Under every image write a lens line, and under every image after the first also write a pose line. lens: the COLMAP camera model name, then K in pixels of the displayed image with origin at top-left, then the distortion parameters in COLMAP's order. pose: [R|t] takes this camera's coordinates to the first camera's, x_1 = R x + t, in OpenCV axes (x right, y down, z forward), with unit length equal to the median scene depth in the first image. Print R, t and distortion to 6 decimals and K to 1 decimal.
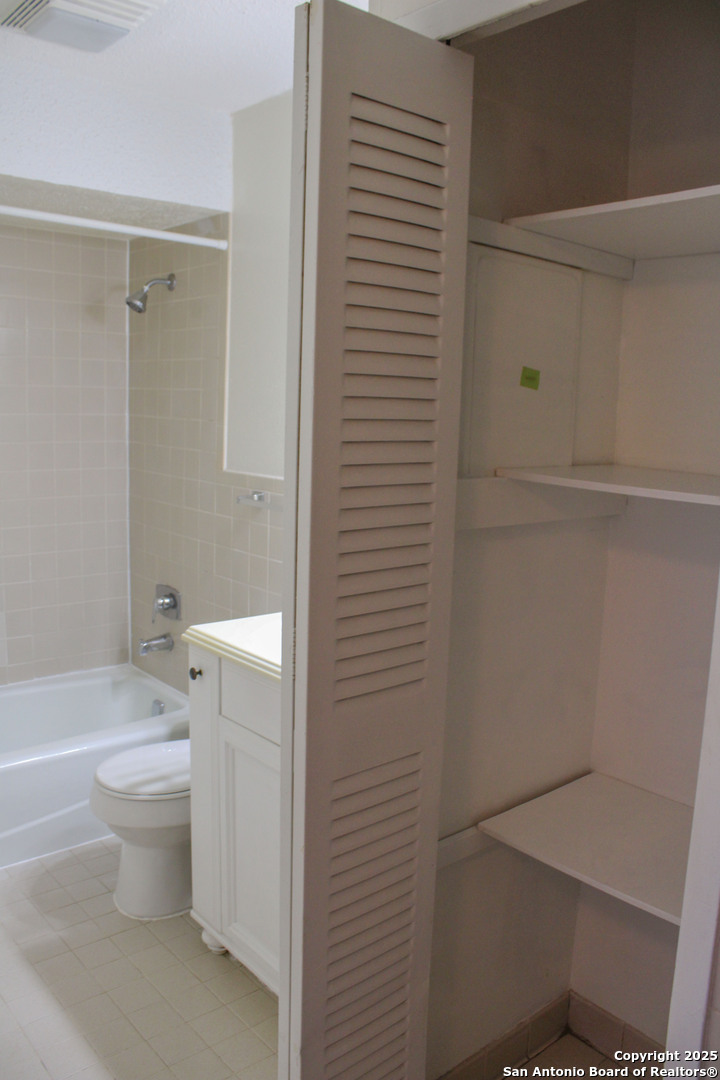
lens RADIAL K [[884.5, 0, 356.1], [0, 884.5, 547.2], [0, 0, 1]] dist [-0.170177, 0.141602]
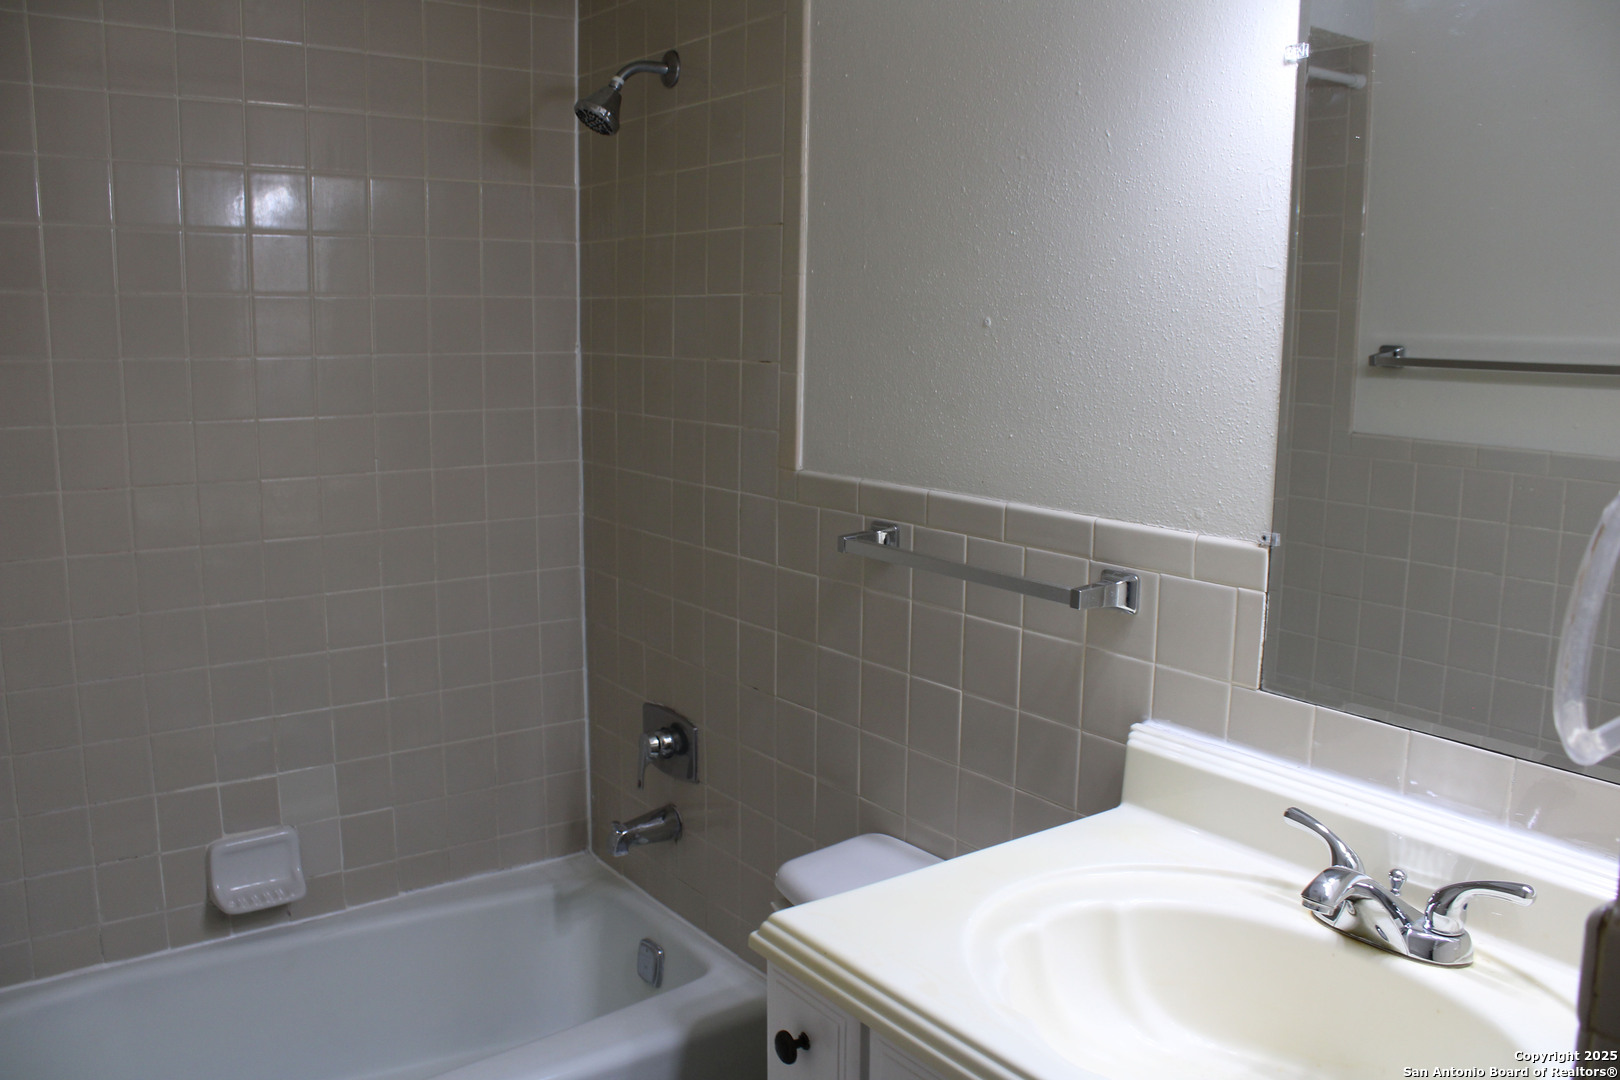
lens RADIAL K [[1326.8, 0, 800.9], [0, 1326.8, 555.9], [0, 0, 1]] dist [-0.170177, 0.141602]
pose [[0.996688, -0.008941, -0.080822, -0.096049], [0.009338, 0.999946, 0.004536, -0.048373], [0.080777, -0.005276, 0.996718, 0.329634]]
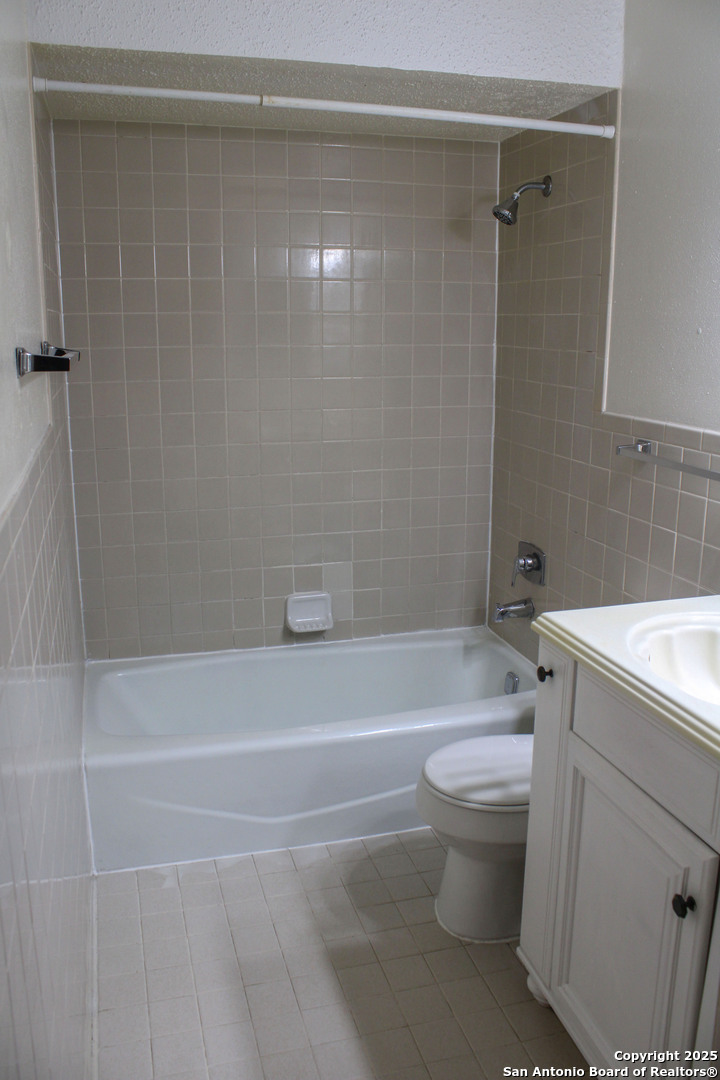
lens RADIAL K [[884.5, 0, 363.2], [0, 884.5, 546.2], [0, 0, 1]] dist [-0.170177, 0.141602]
pose [[0.909963, 0.068937, -0.408920, -0.012790], [-0.039140, 0.995961, 0.080805, -0.020400], [0.412839, -0.057525, 0.908986, 0.164453]]
